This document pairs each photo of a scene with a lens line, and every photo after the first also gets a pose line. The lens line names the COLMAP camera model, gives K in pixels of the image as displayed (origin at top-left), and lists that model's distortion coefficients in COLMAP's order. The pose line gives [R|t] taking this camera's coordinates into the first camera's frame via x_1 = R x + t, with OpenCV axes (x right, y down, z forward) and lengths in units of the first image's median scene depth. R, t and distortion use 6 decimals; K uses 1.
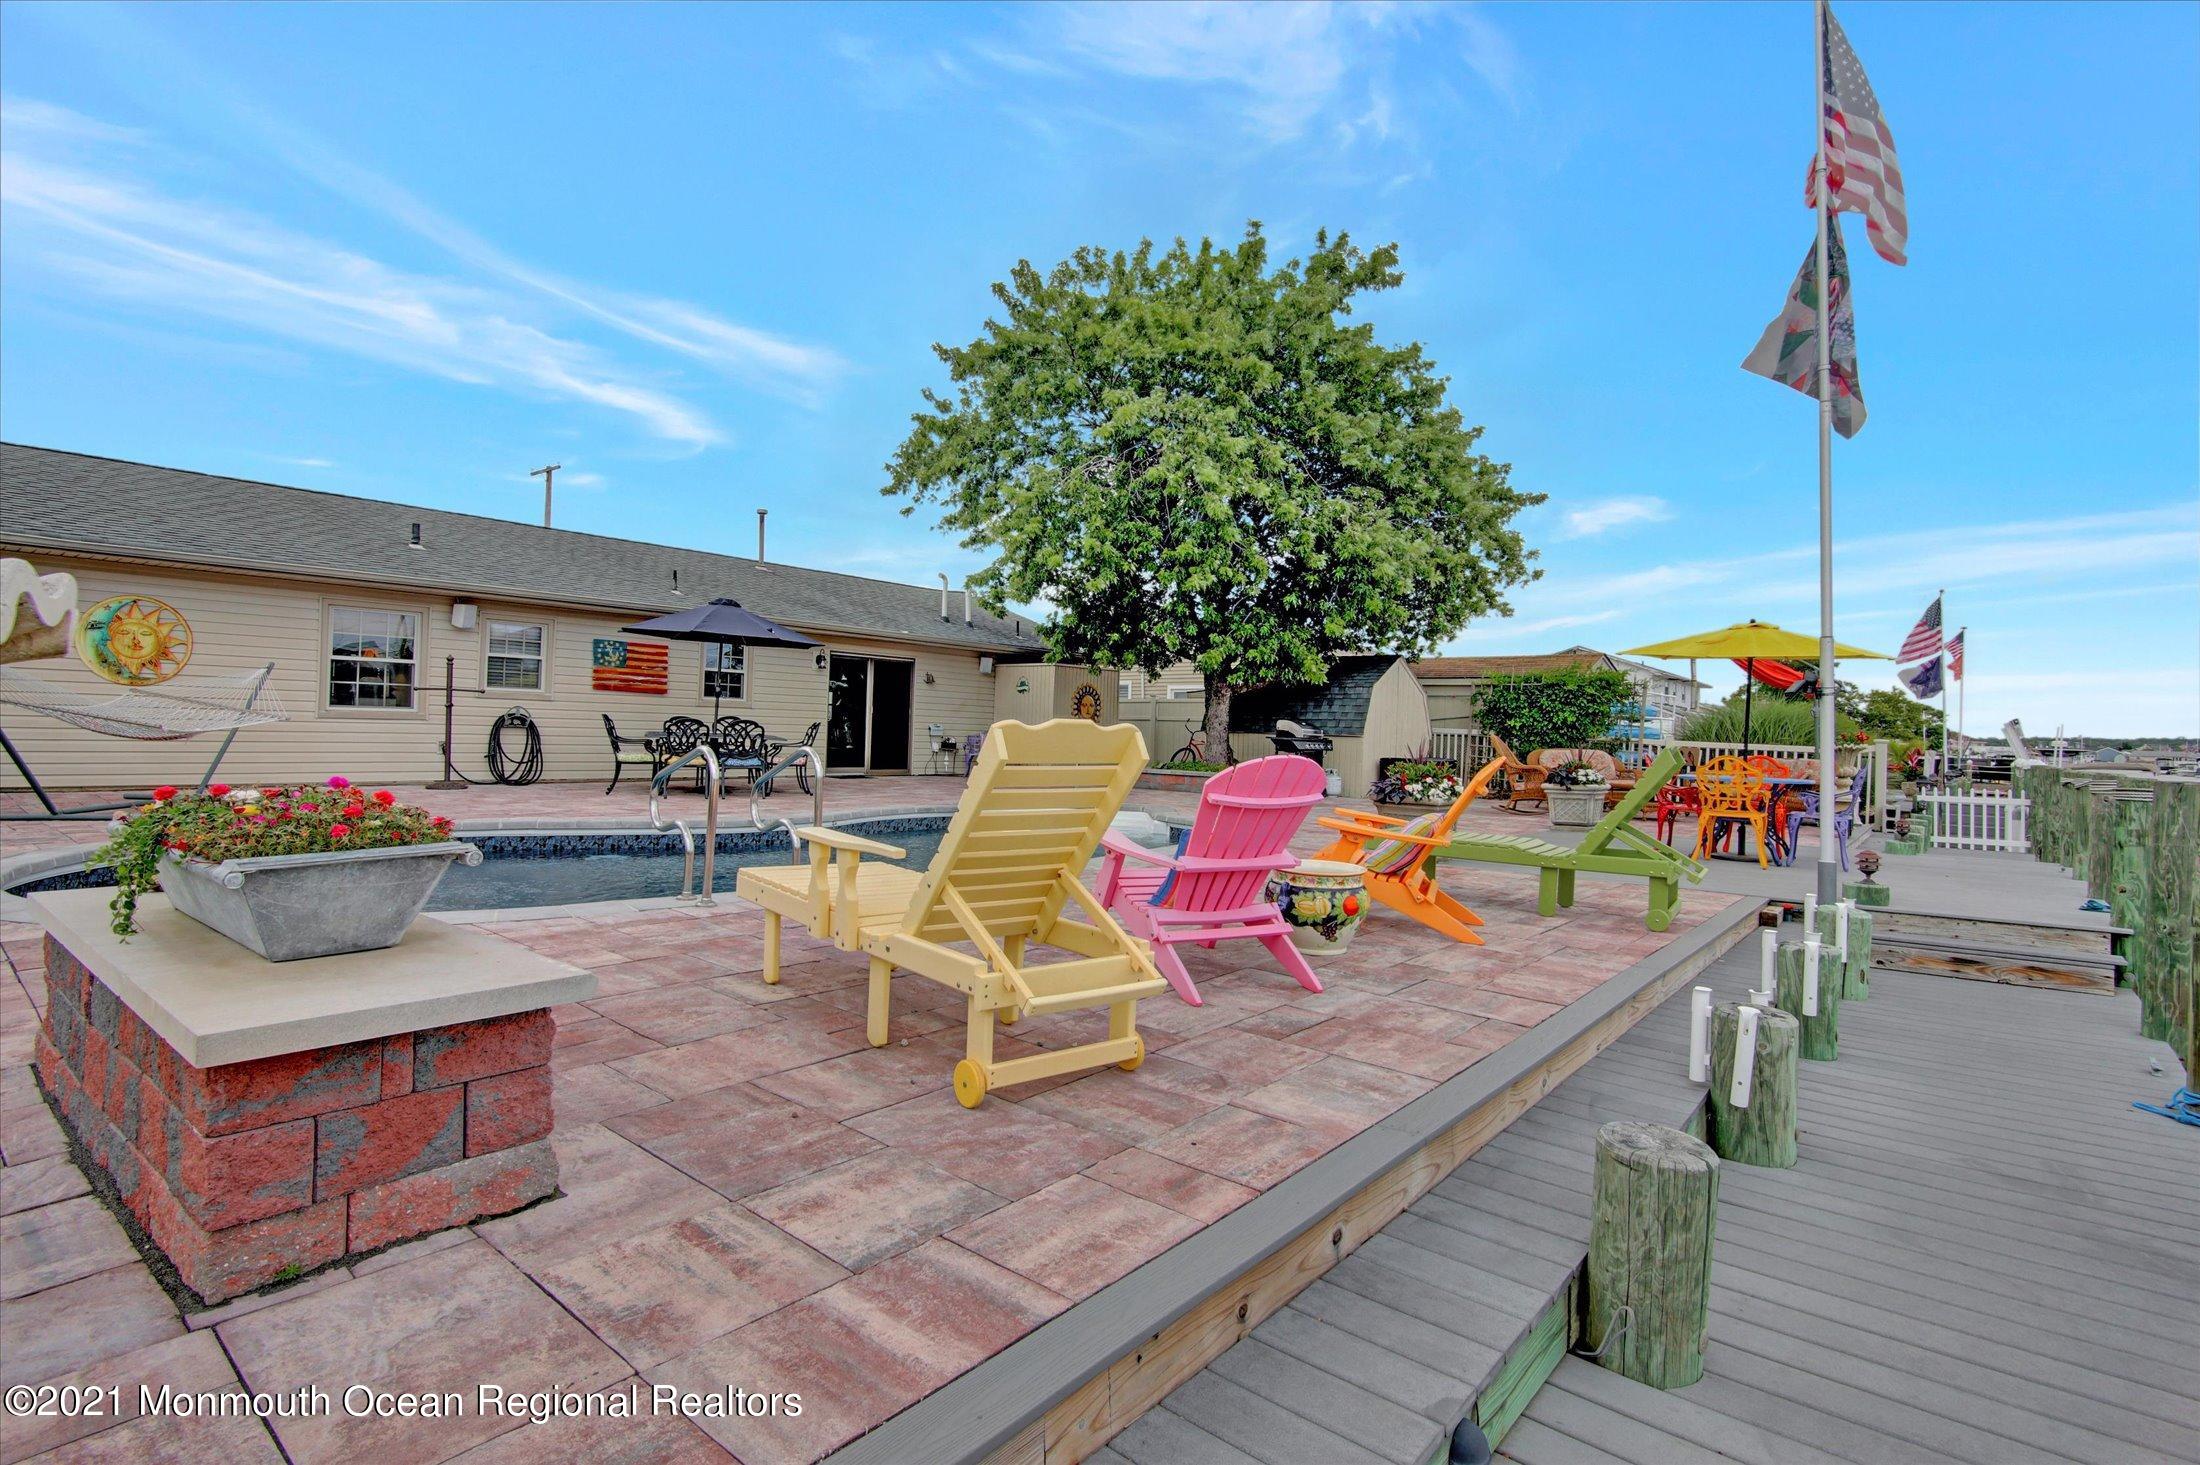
lens RADIAL K [[1059.8, 0, 1100.5], [0, 1059.8, 715.9], [0, 0, 1]] dist [-0.019537, 0.000469]
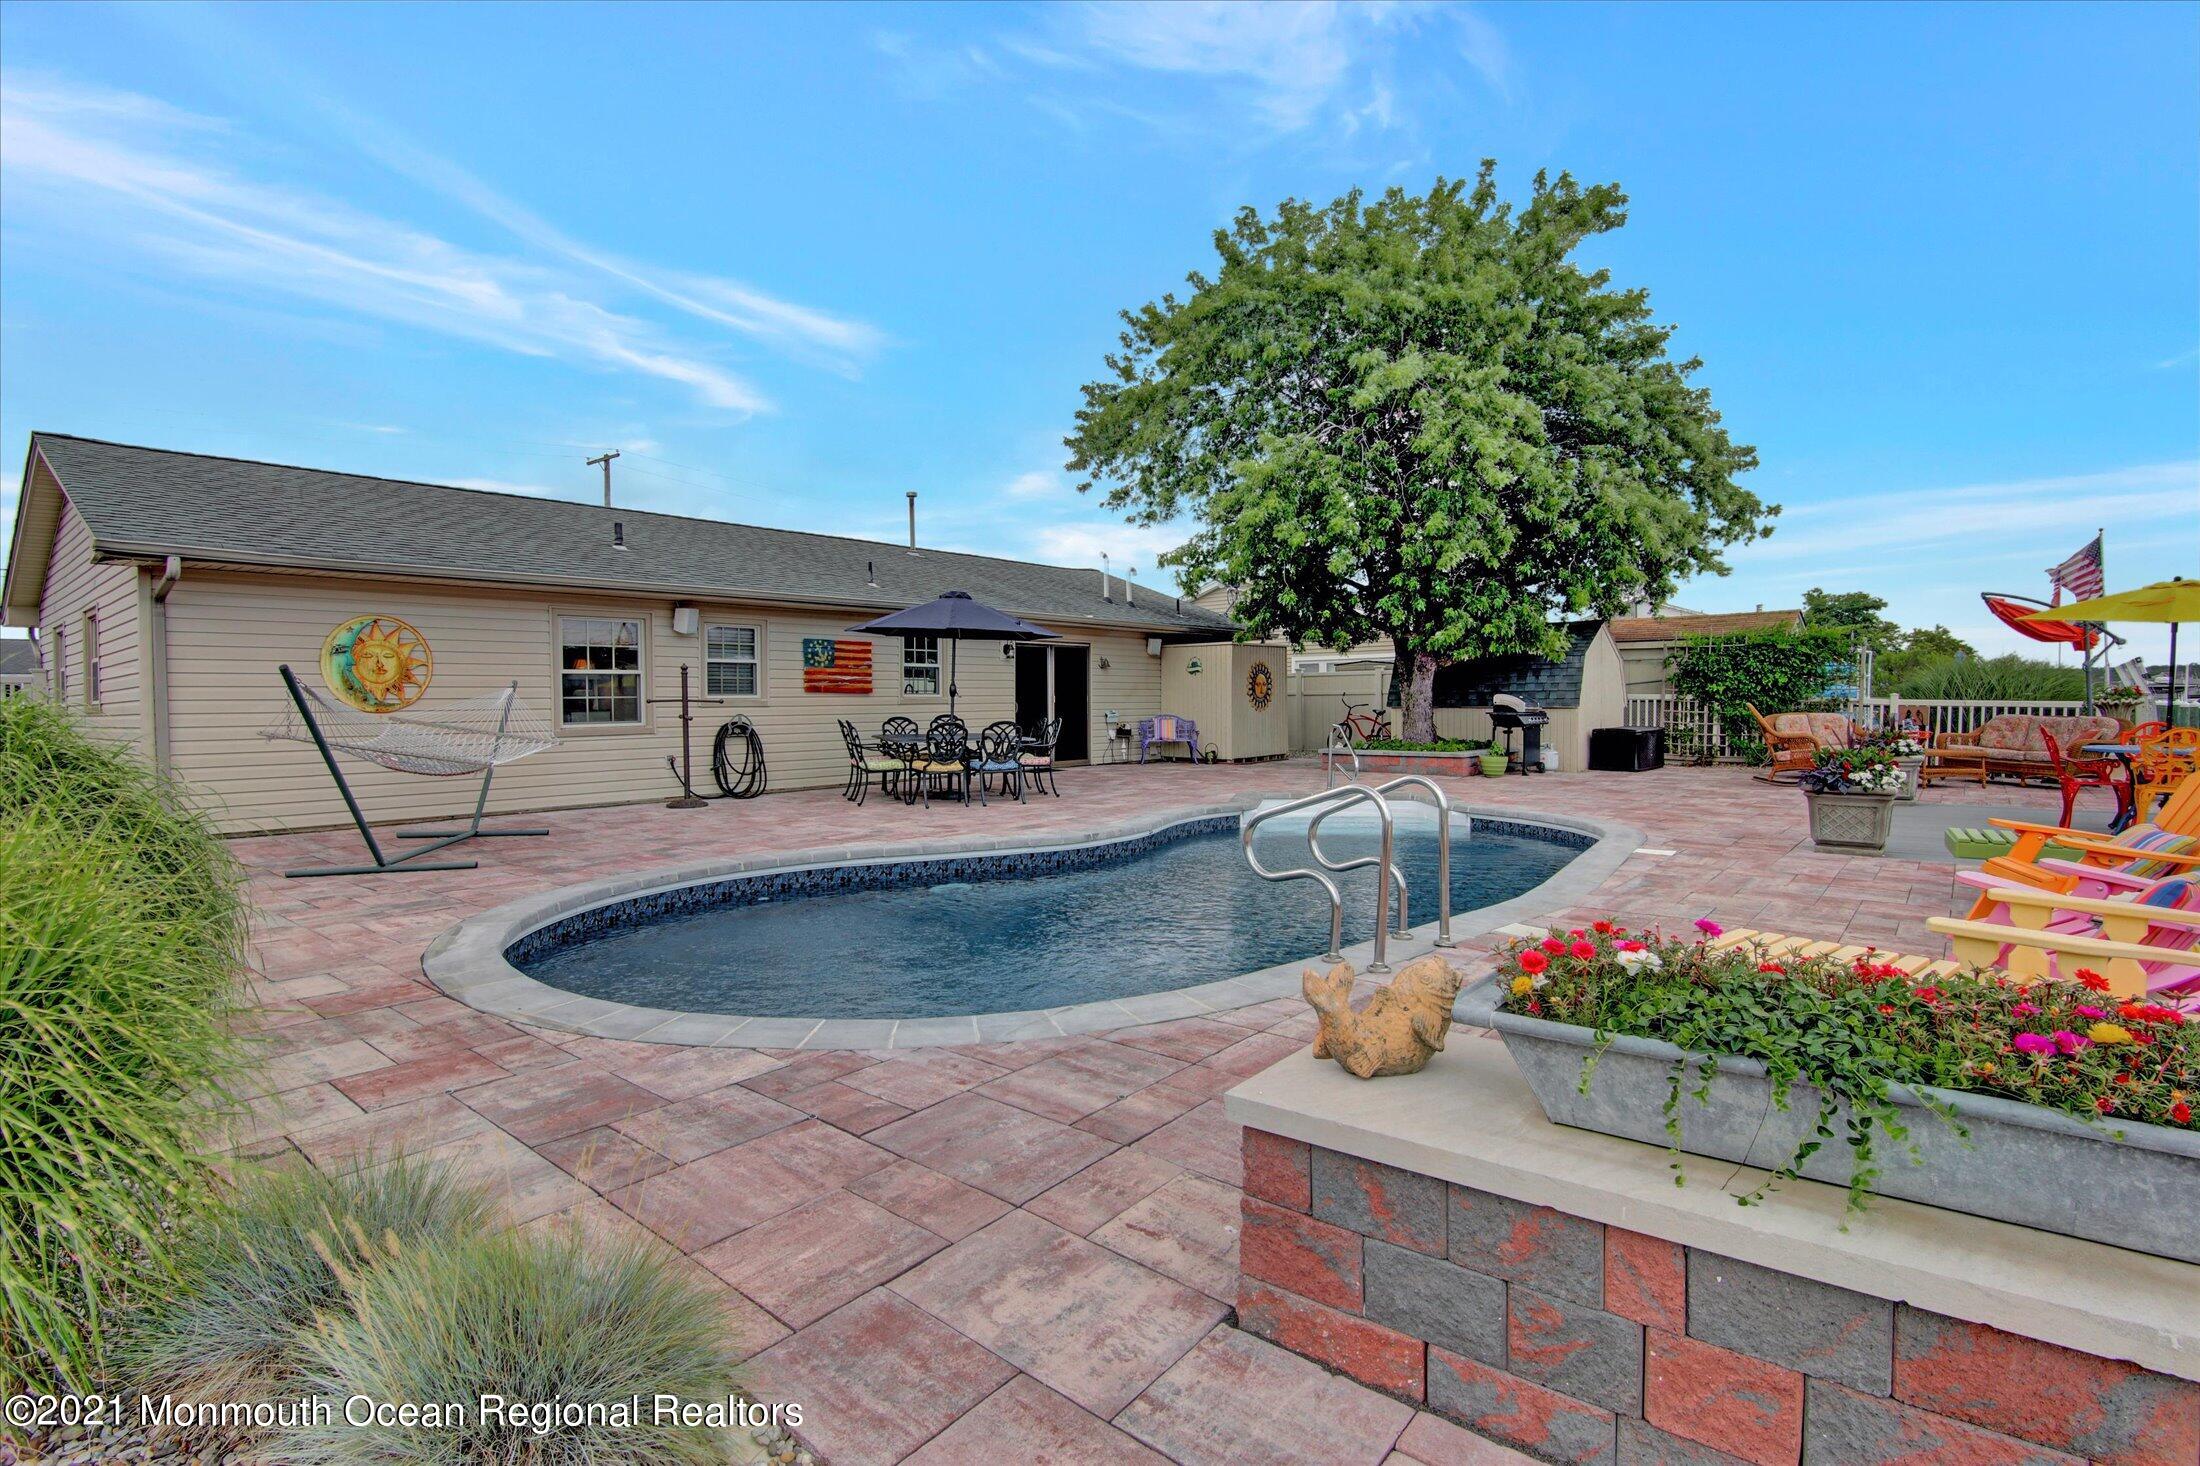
lens RADIAL K [[1059.8, 0, 1100.5], [0, 1059.8, 716.4], [0, 0, 1]] dist [-0.019537, 0.000469]
pose [[0.999234, -0.038507, -0.006966, -0.277967], [0.038704, 0.998779, 0.030709, -0.029271], [0.005775, -0.030956, 0.999504, 0.070736]]
